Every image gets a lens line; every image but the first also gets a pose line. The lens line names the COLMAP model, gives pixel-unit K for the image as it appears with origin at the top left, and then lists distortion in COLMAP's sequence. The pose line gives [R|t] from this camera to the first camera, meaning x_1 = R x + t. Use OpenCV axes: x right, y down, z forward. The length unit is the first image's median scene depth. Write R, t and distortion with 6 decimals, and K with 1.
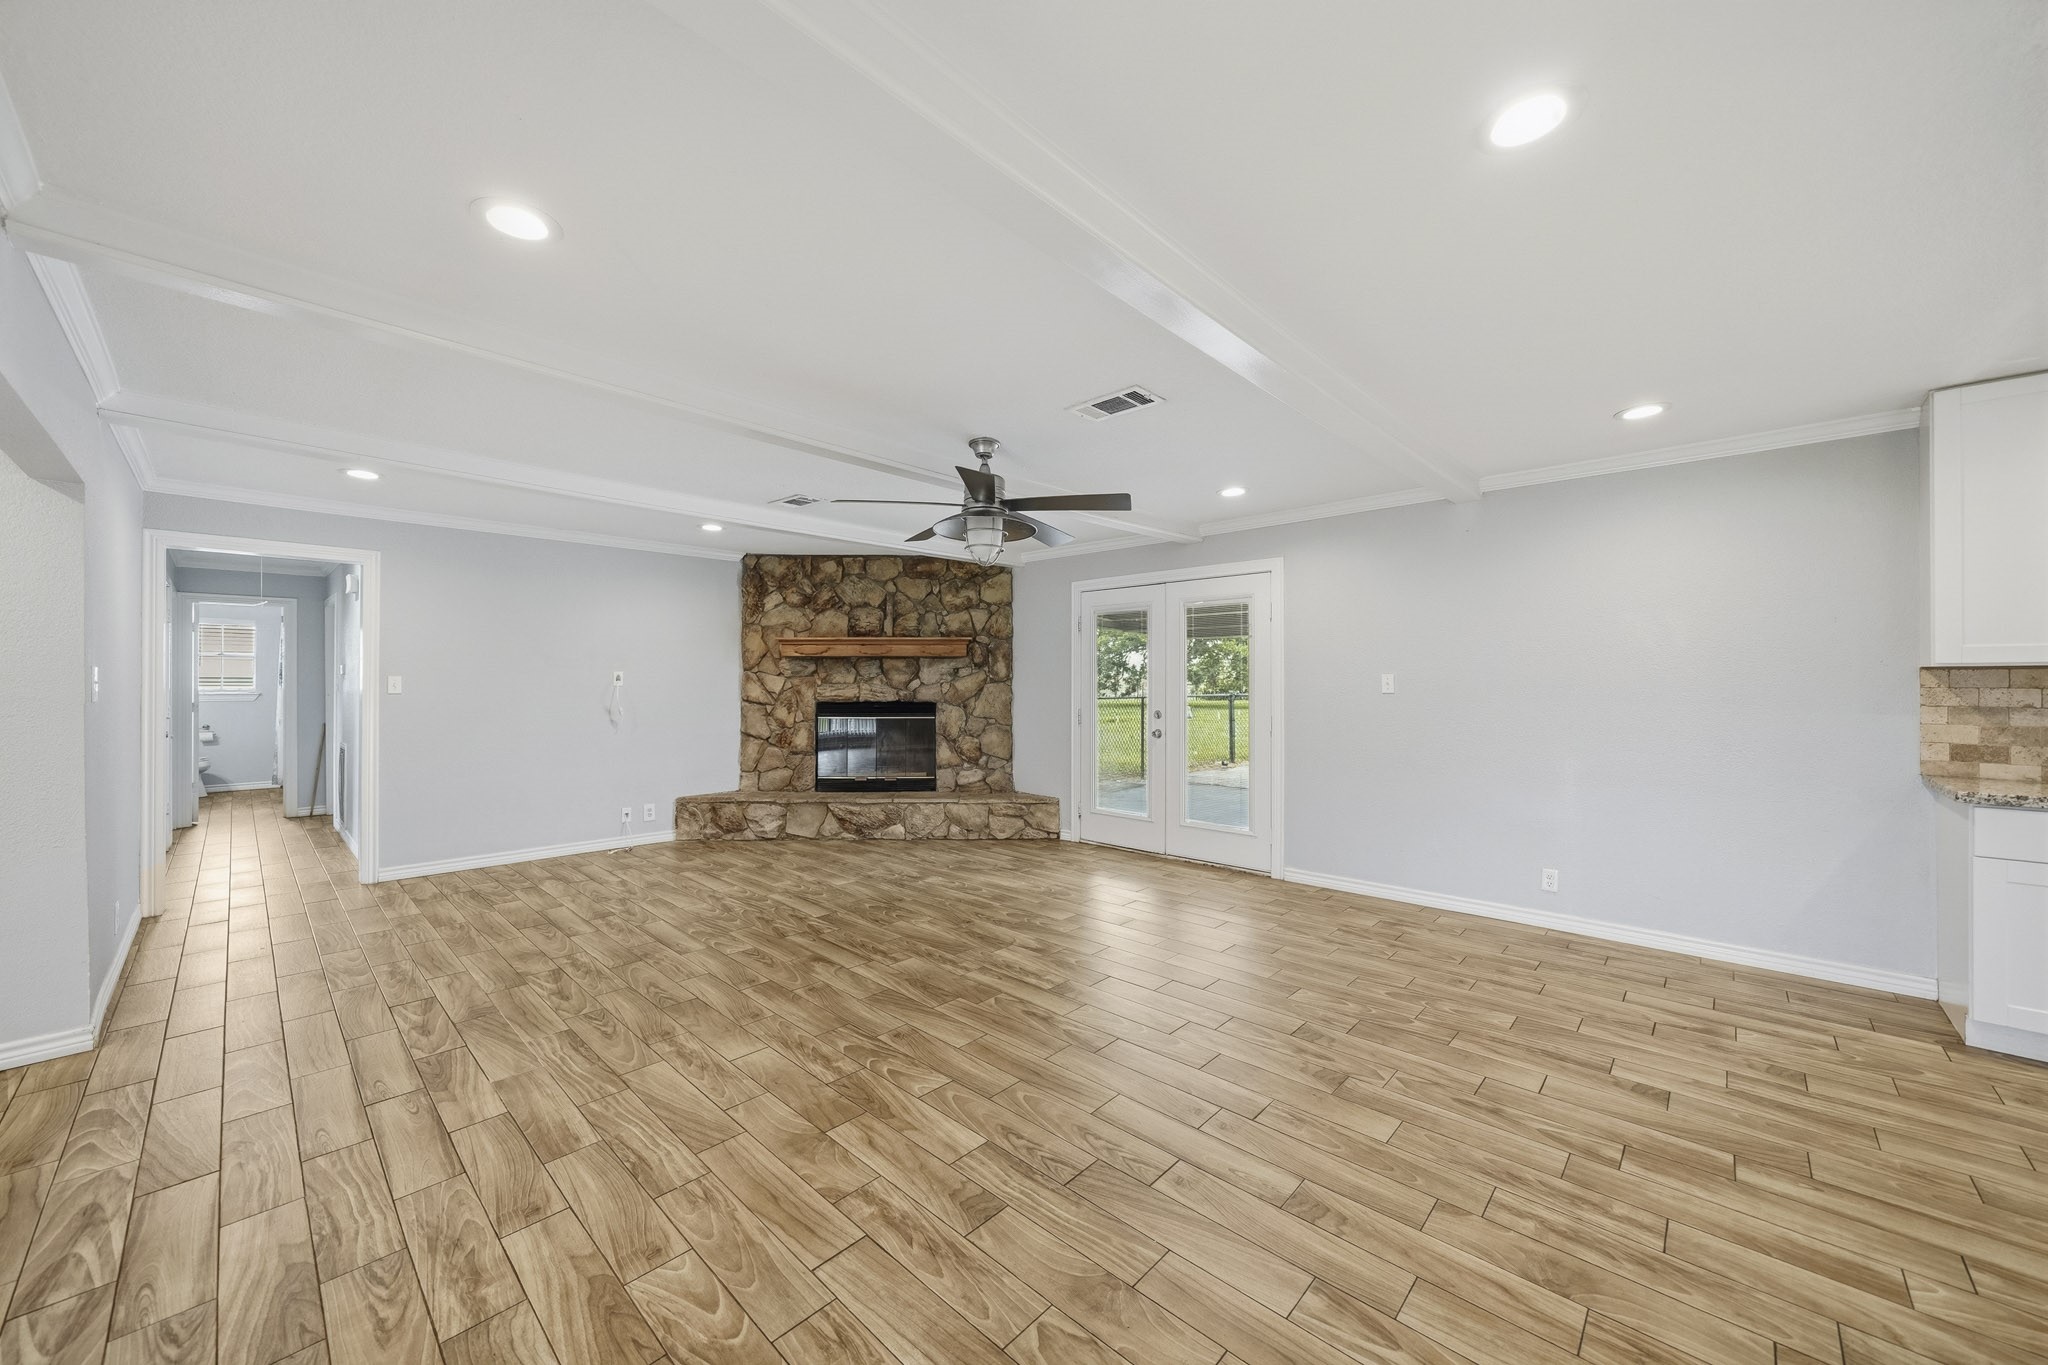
lens RADIAL K [[746.5, 0, 1027.2], [0, 746.5, 683.7], [0, 0, 1]] dist [-0.009989, 0.001297]
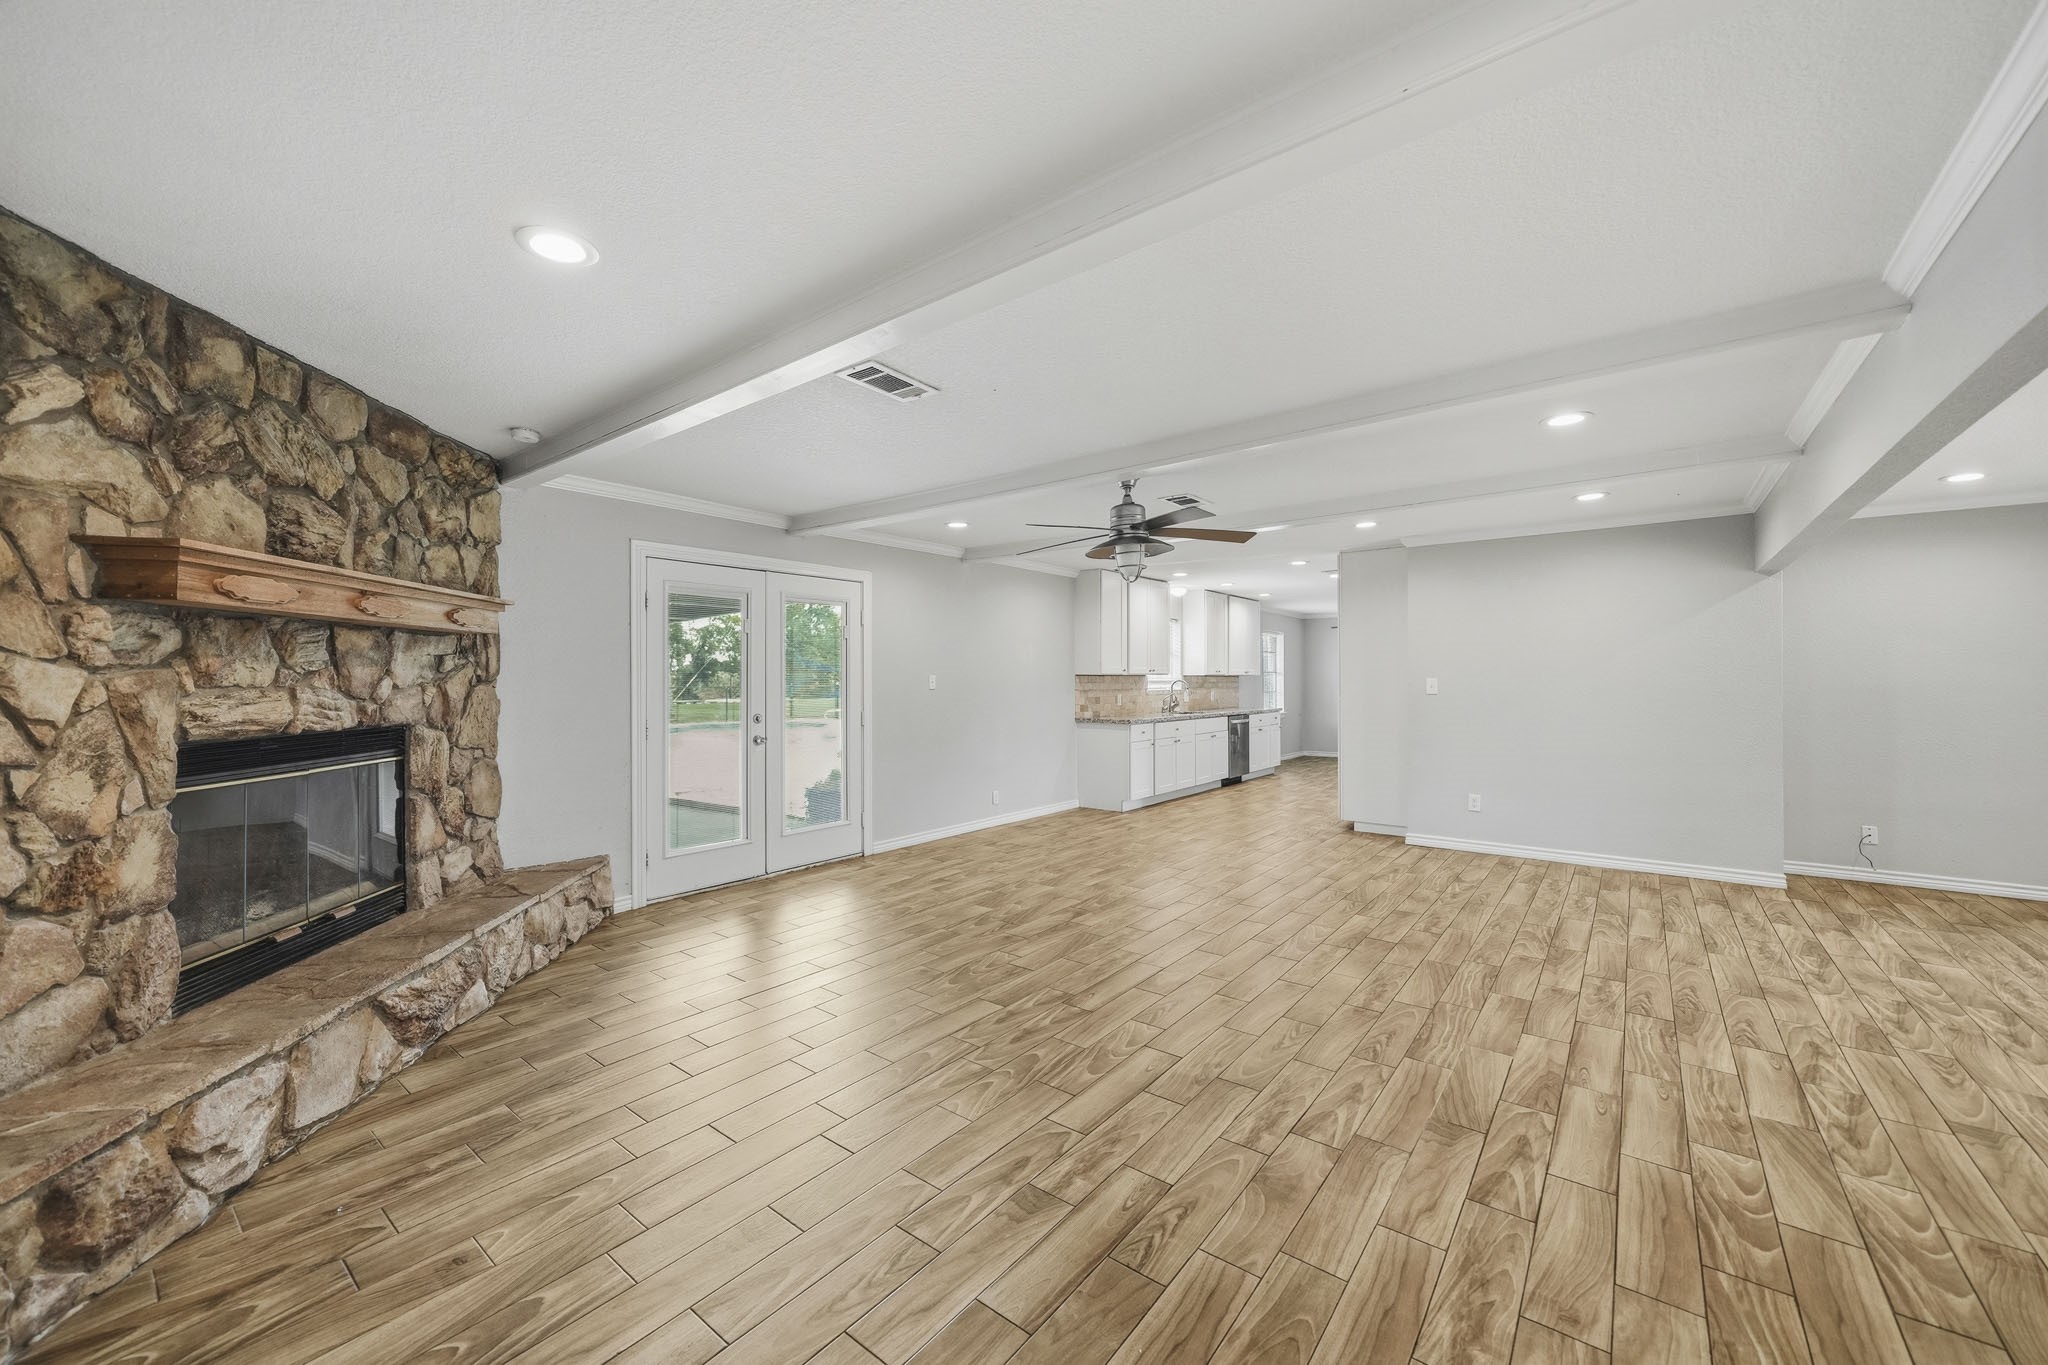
lens RADIAL K [[775.6, 0, 1015.3], [0, 775.6, 680.8], [0, 0, 1]] dist [-0.008141, 0.001334]
pose [[-0.071597, -0.001404, 0.997433, -0.986635], [0.002957, 0.999994, 0.001620, -0.004779], [-0.997429, 0.003065, -0.071592, 0.993186]]
